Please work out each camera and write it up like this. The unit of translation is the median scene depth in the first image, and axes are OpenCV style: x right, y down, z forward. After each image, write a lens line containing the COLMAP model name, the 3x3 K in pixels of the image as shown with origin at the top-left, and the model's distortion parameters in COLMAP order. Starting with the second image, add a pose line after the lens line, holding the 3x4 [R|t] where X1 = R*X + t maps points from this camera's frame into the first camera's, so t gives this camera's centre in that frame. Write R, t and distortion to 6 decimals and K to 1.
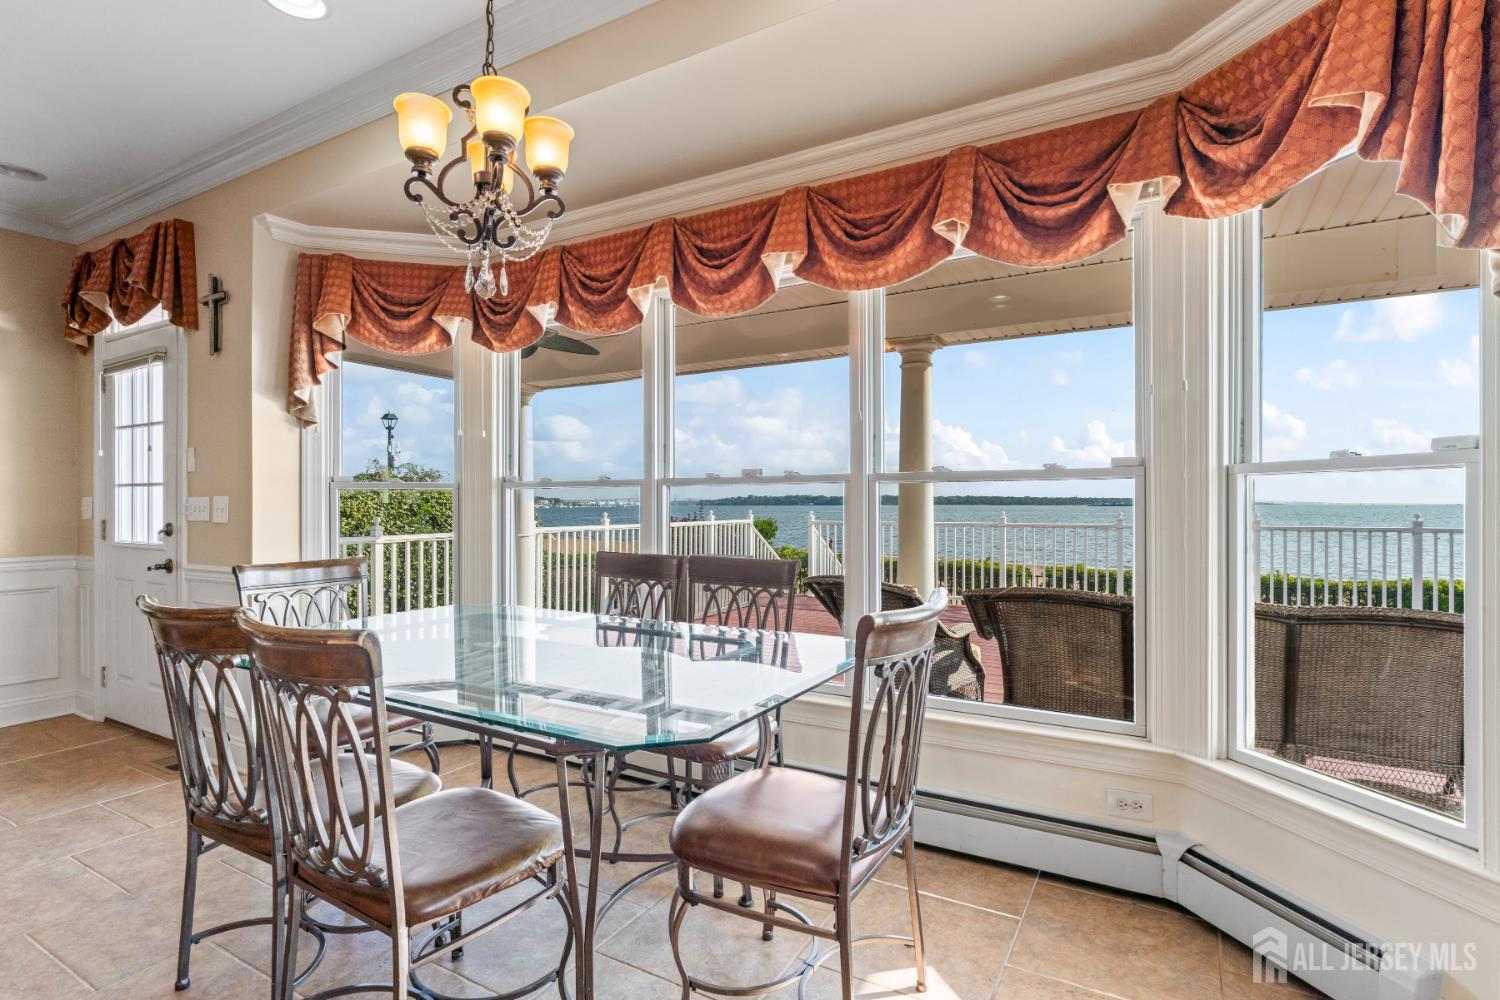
lens RADIAL K [[709.8, 0, 757.4], [0, 709.8, 507.4], [0, 0, 1]] dist [0.005567, 0.000096]
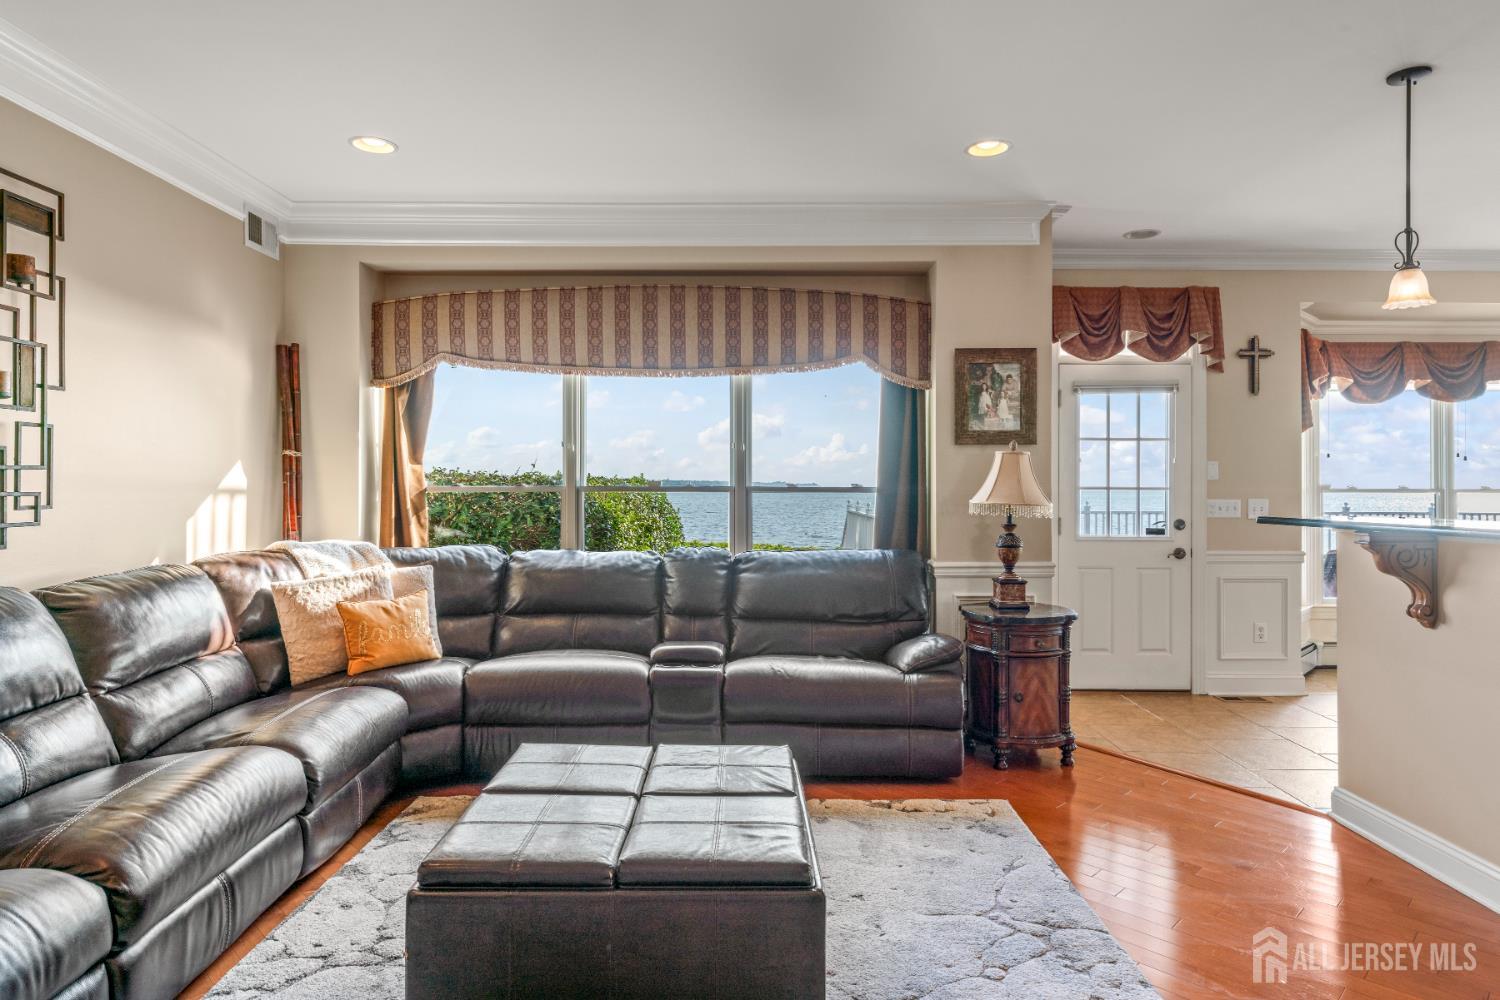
lens RADIAL K [[851.1, 0, 724.3], [0, 851.1, 484.4], [0, 0, 1]] dist [0.002903, -0.006774]
pose [[0.869947, 0.005579, 0.493113, -3.343212], [-0.002168, 0.999970, -0.007489, -0.040021], [-0.493140, 0.005446, 0.869933, 0.117160]]
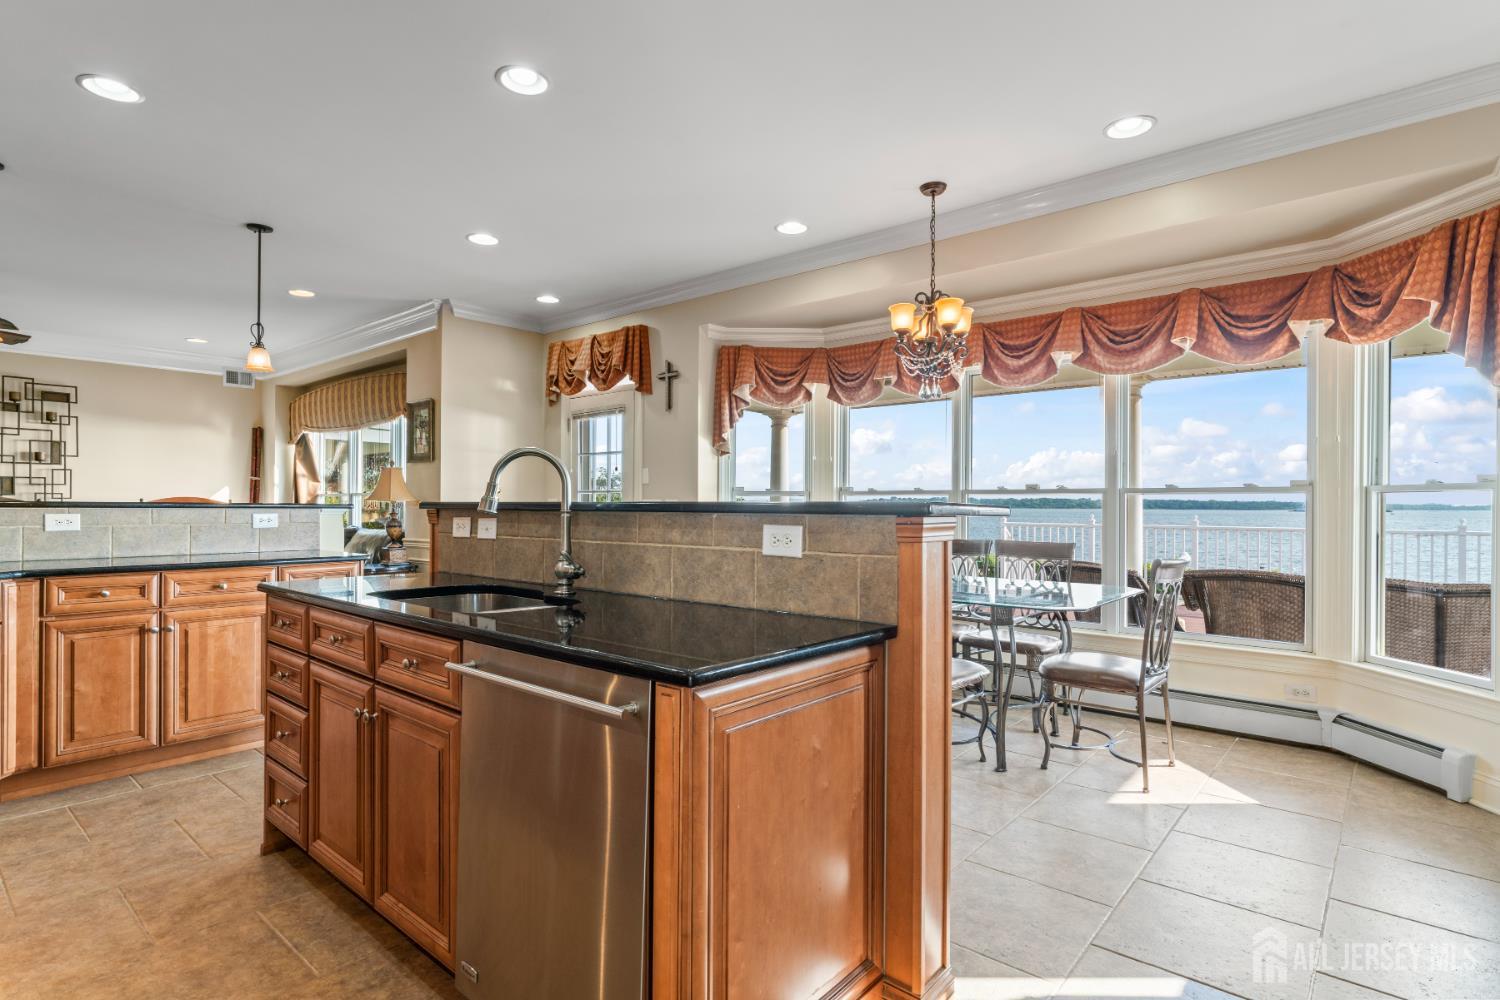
lens RADIAL K [[772.5, 0, 739.2], [0, 772.5, 508.3], [0, 0, 1]] dist [0.004069, 0.000632]
pose [[0.983409, 0.007497, -0.181246, -0.399353], [-0.007644, 0.999971, -0.000113, 0.004161], [0.181240, 0.001497, 0.983438, -0.921911]]
